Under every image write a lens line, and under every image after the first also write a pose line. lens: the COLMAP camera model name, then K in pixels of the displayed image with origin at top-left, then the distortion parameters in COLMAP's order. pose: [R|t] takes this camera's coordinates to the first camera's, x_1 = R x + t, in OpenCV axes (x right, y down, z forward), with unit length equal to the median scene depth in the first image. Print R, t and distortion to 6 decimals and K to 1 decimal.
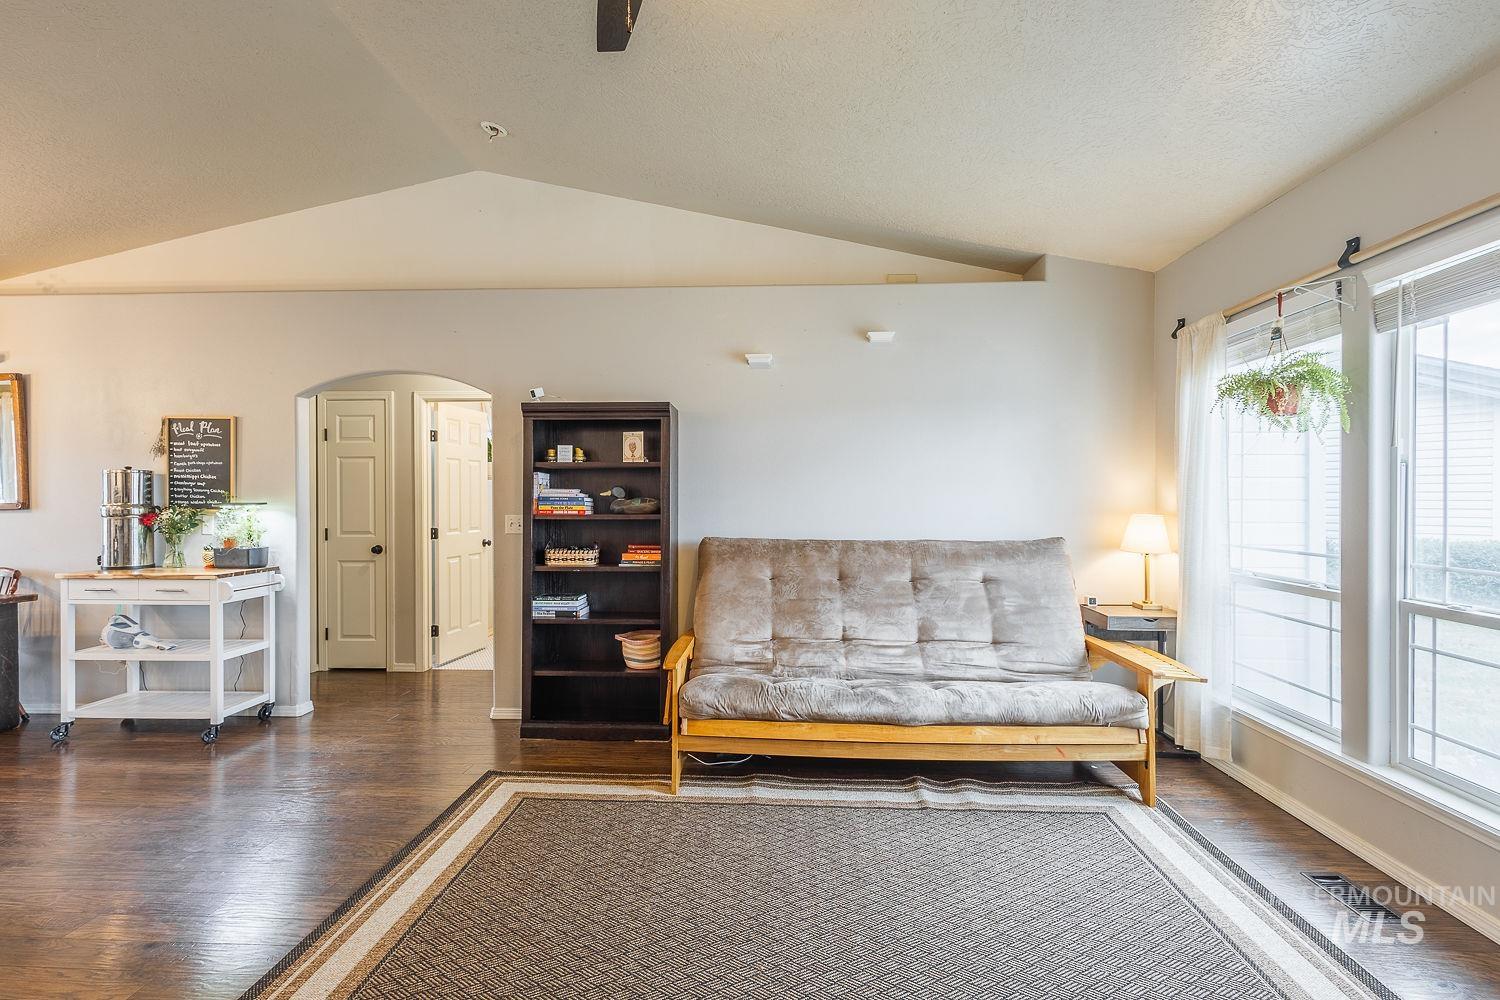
lens RADIAL K [[690.9, 0, 750.0], [0, 690.9, 500.0], [0, 0, 1]] dist [0.003260, -0.000312]
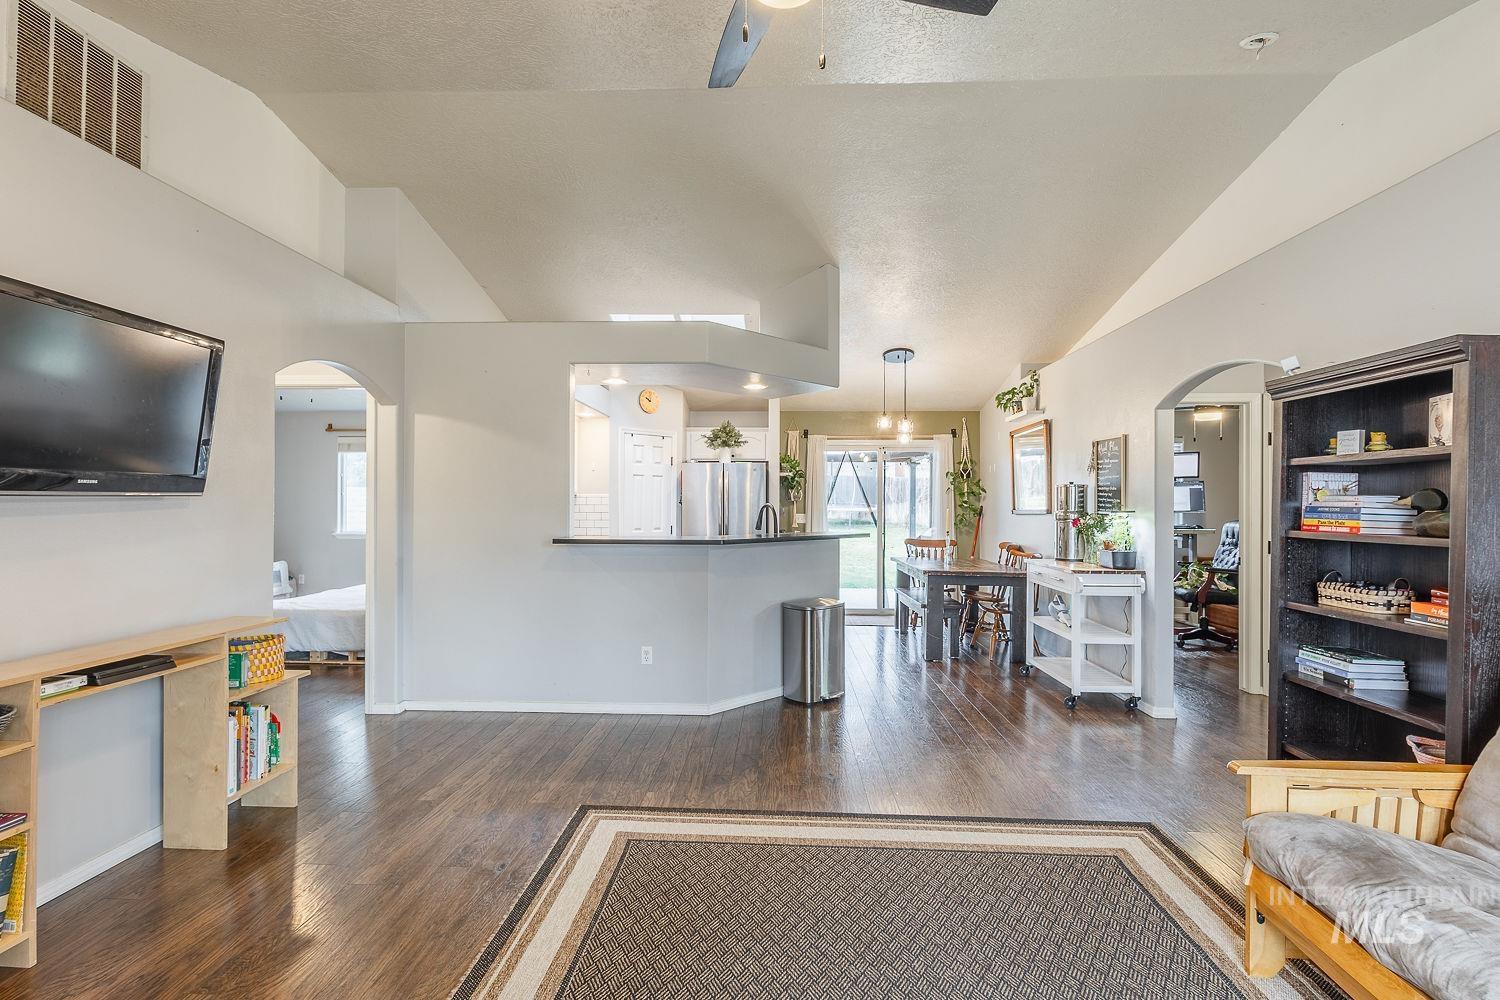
lens RADIAL K [[695.2, 0, 750.0], [0, 695.2, 500.0], [0, 0, 1]] dist [0.003432, -0.000660]
pose [[-0.008713, -0.005210, -0.999948, 0.415183], [-0.007685, 0.999957, -0.005143, -0.003345], [0.999933, 0.007640, -0.008753, 0.416836]]
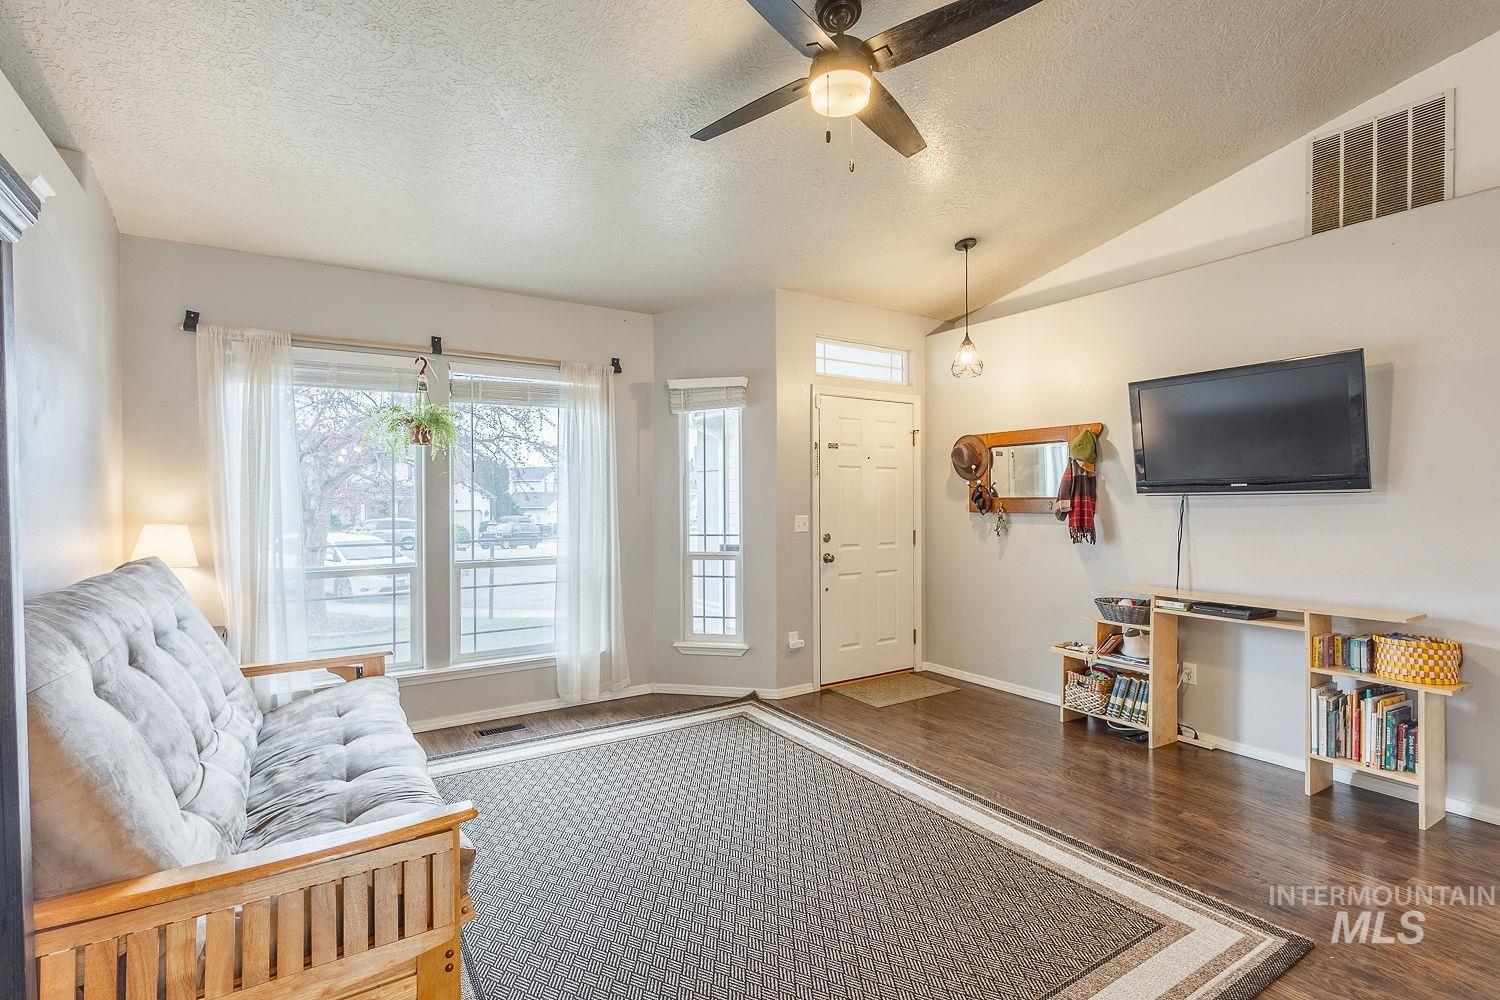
lens RADIAL K [[690.9, 0, 750.0], [0, 690.9, 500.0], [0, 0, 1]] dist [0.003260, -0.000312]
pose [[-0.576823, -0.000979, 0.816868, -0.543165], [0.005603, 0.999971, 0.005155, -0.006901], [-0.816850, 0.007550, -0.576801, 0.873639]]
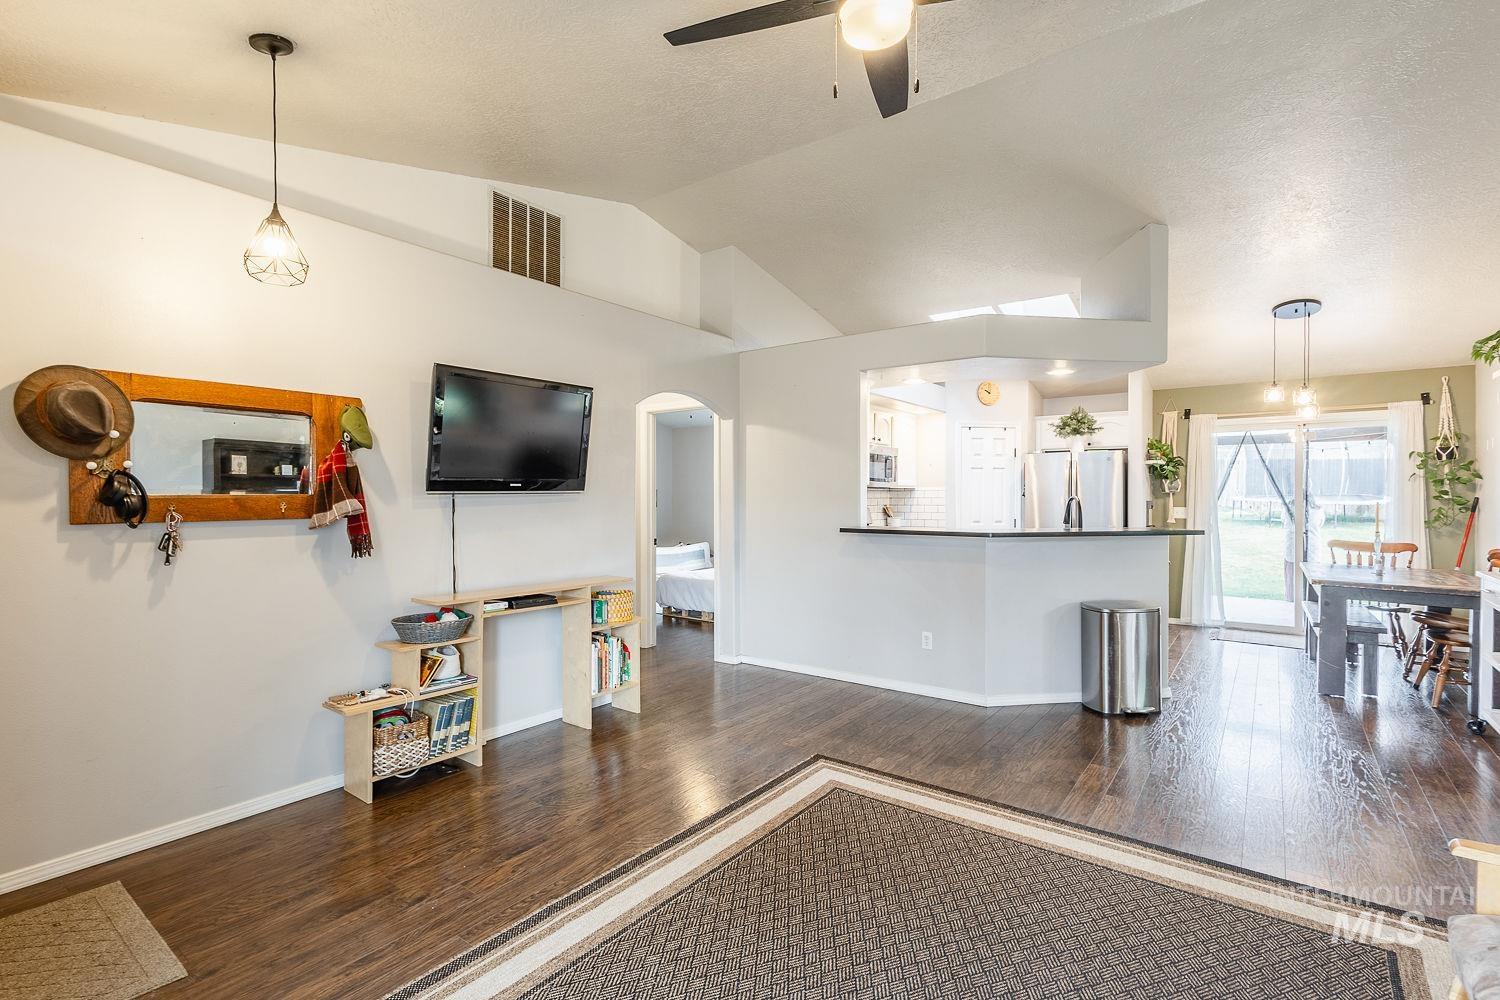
lens RADIAL K [[690.9, 0, 750.0], [0, 690.9, 500.0], [0, 0, 1]] dist [0.003260, -0.000312]
pose [[-0.570614, 0.005363, -0.821201, 0.430299], [-0.001929, 0.999967, 0.007871, -0.004888], [0.821216, 0.006075, -0.570584, 0.665620]]
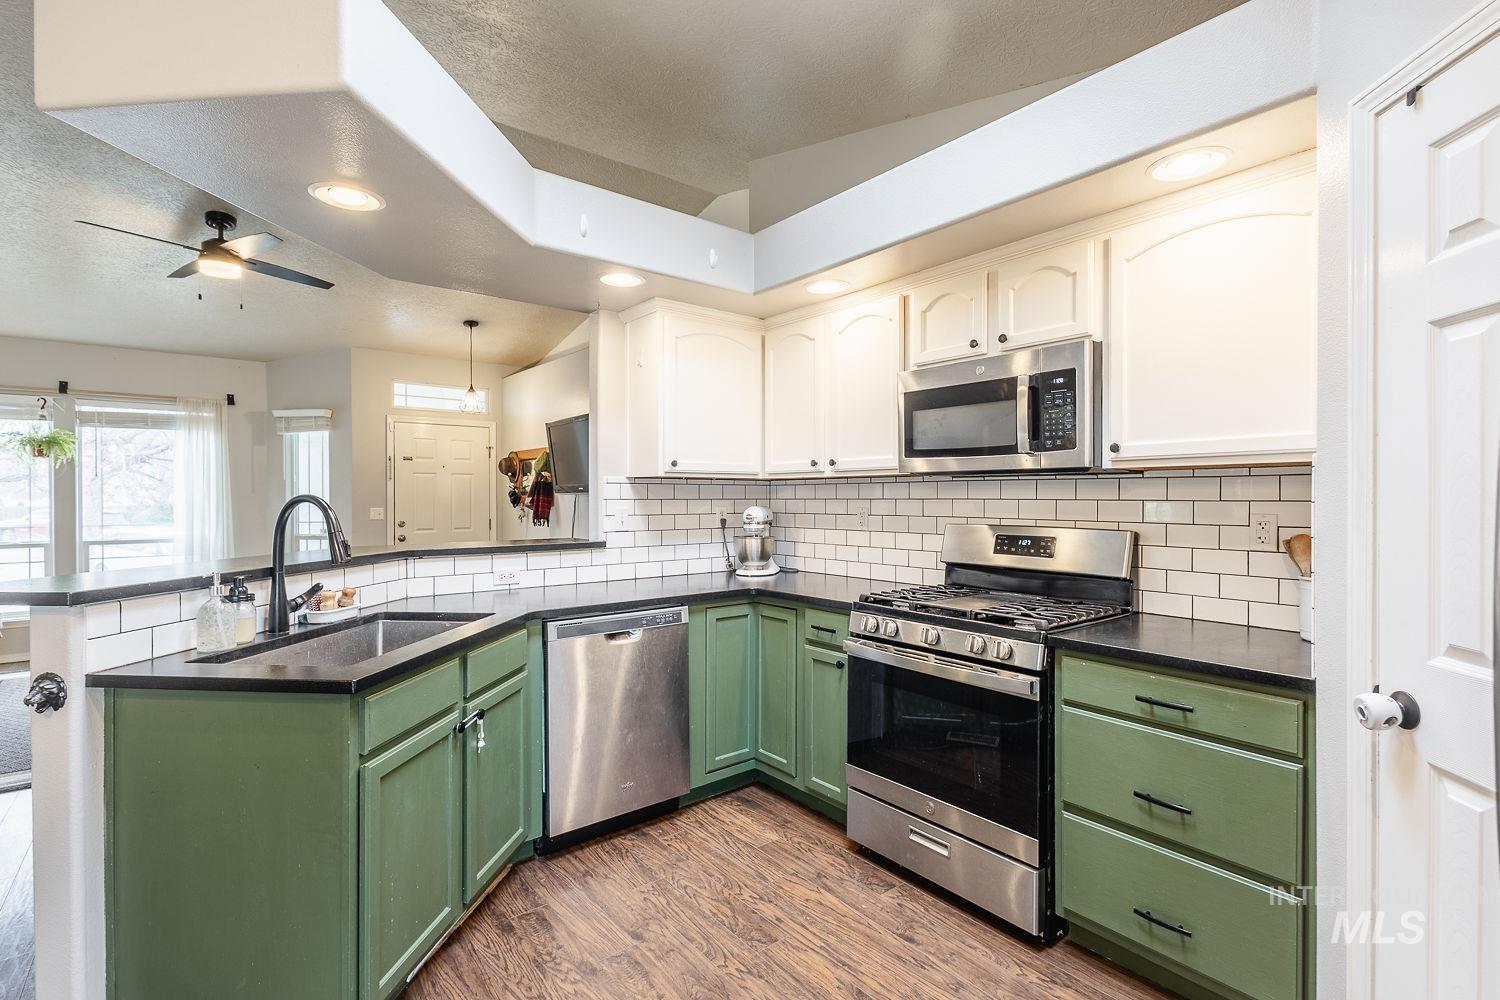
lens RADIAL K [[690.9, 0, 750.0], [0, 690.9, 500.0], [0, 0, 1]] dist [0.003260, -0.000312]
pose [[-0.657869, -0.003466, 0.753124, -1.496084], [0.003207, 0.999967, 0.007403, -0.002595], [-0.753126, 0.007286, -0.657837, 0.530316]]
